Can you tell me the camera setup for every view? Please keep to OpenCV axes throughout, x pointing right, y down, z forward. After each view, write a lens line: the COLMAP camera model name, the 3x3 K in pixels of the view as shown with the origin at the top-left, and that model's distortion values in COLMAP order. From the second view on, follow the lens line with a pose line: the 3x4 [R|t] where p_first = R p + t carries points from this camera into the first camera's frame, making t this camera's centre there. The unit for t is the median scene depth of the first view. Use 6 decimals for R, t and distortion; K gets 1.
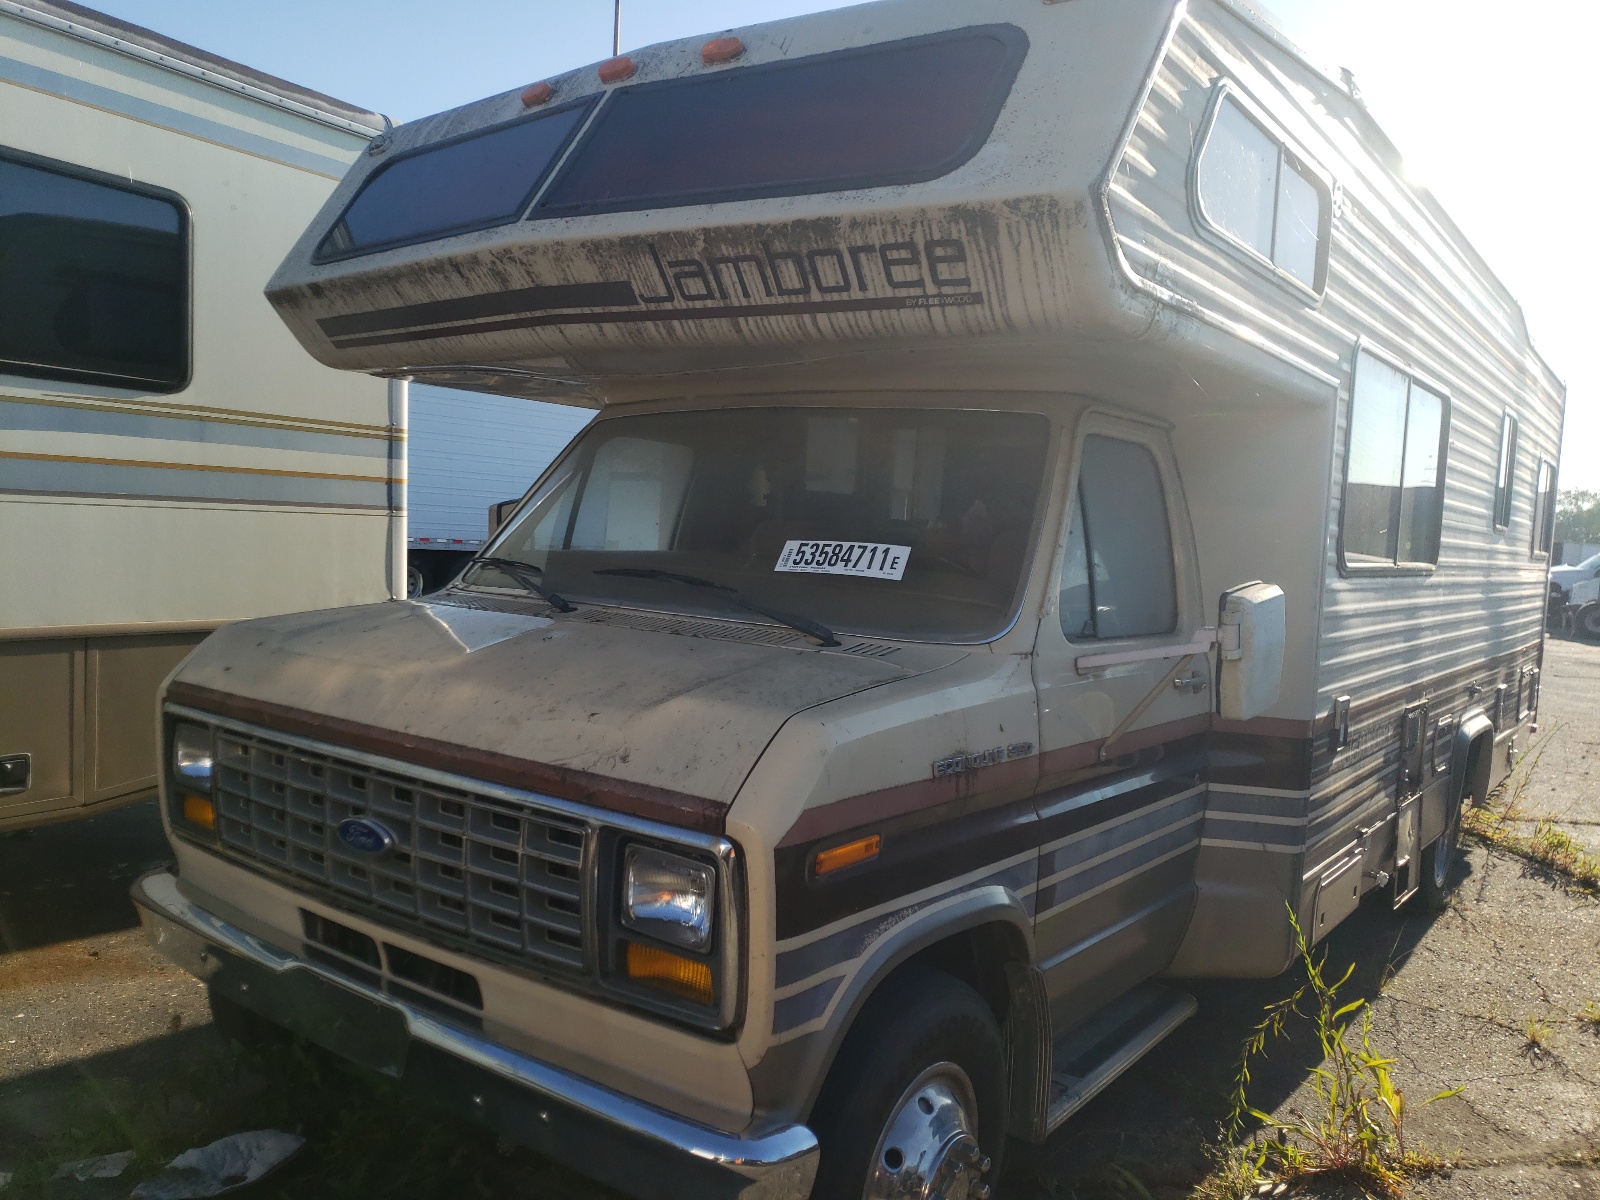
lens RADIAL K [[1267.3, 0, 718.4], [0, 1267.3, 597.2], [0, 0, 1]] dist [0.012371, -0.008942]
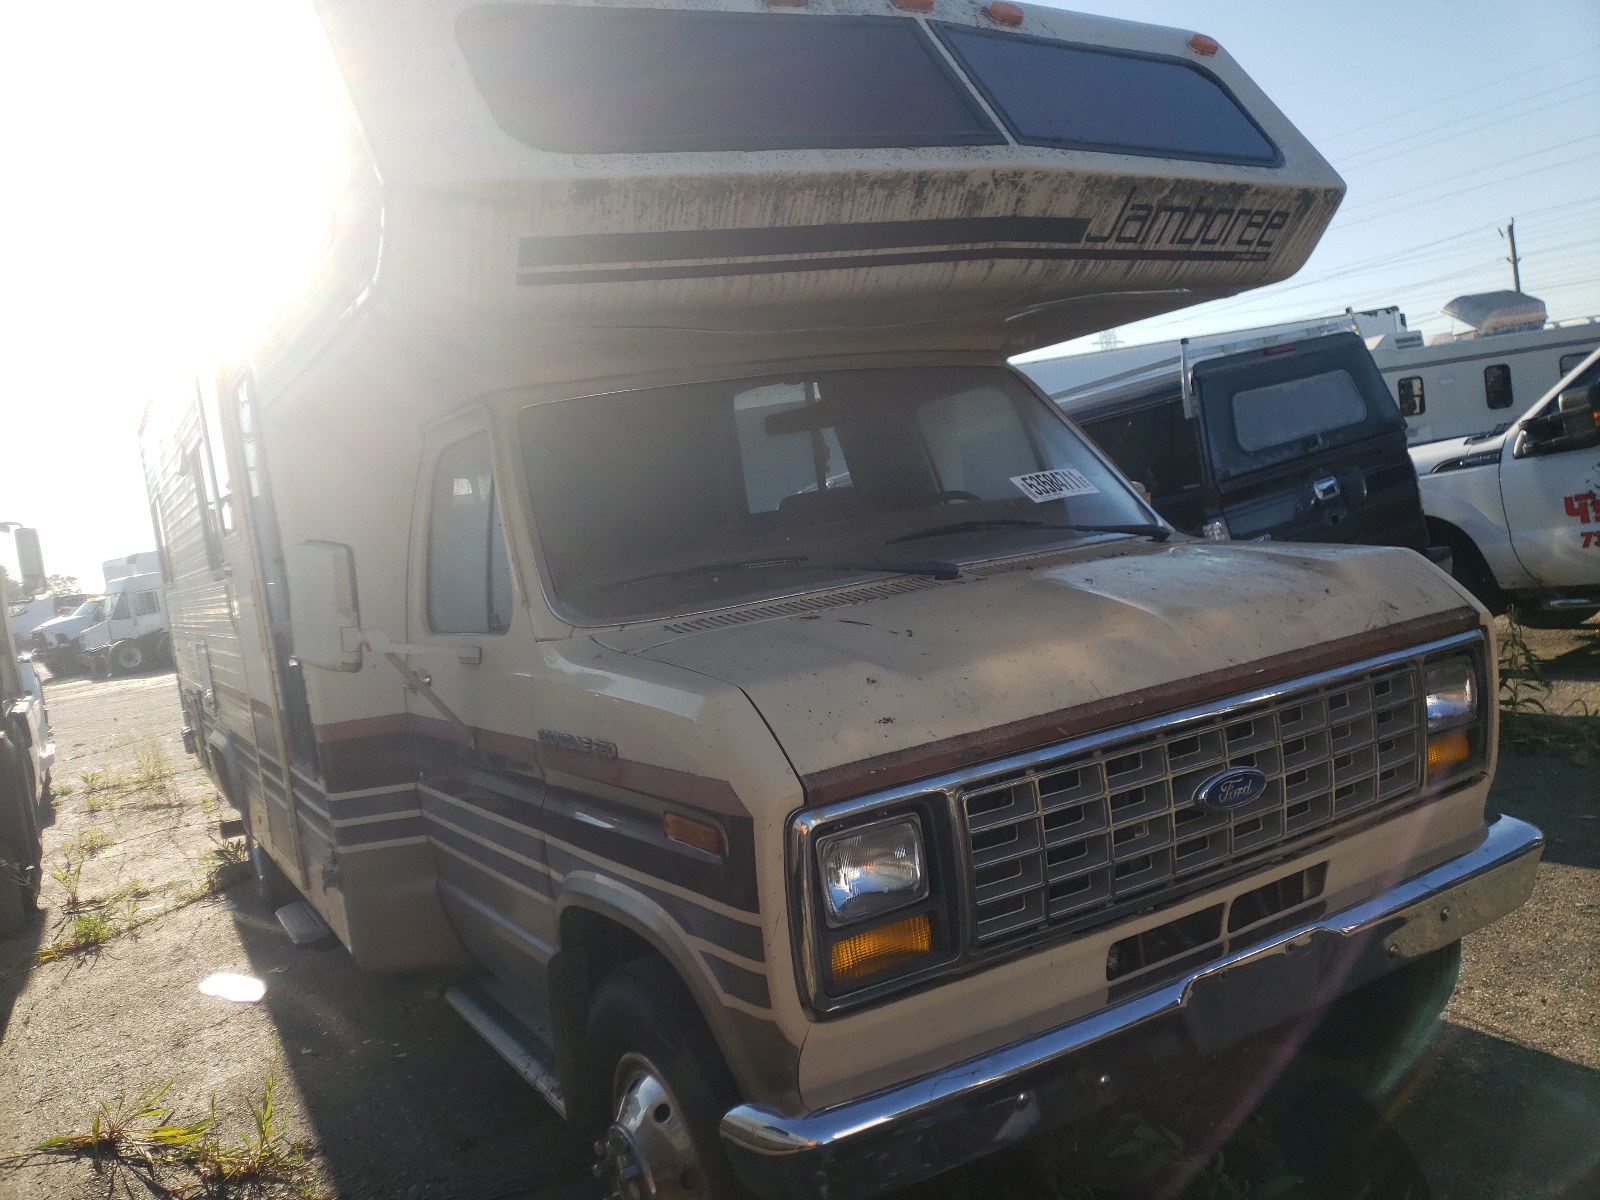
lens RADIAL K [[1267.3, 0, 718.4], [0, 1267.3, 597.2], [0, 0, 1]] dist [0.012371, -0.008942]
pose [[0.378253, -0.161700, 0.911470, -1.166118], [0.208120, 0.974273, 0.086474, -0.098900], [-0.902004, 0.156987, 0.402175, 0.888015]]
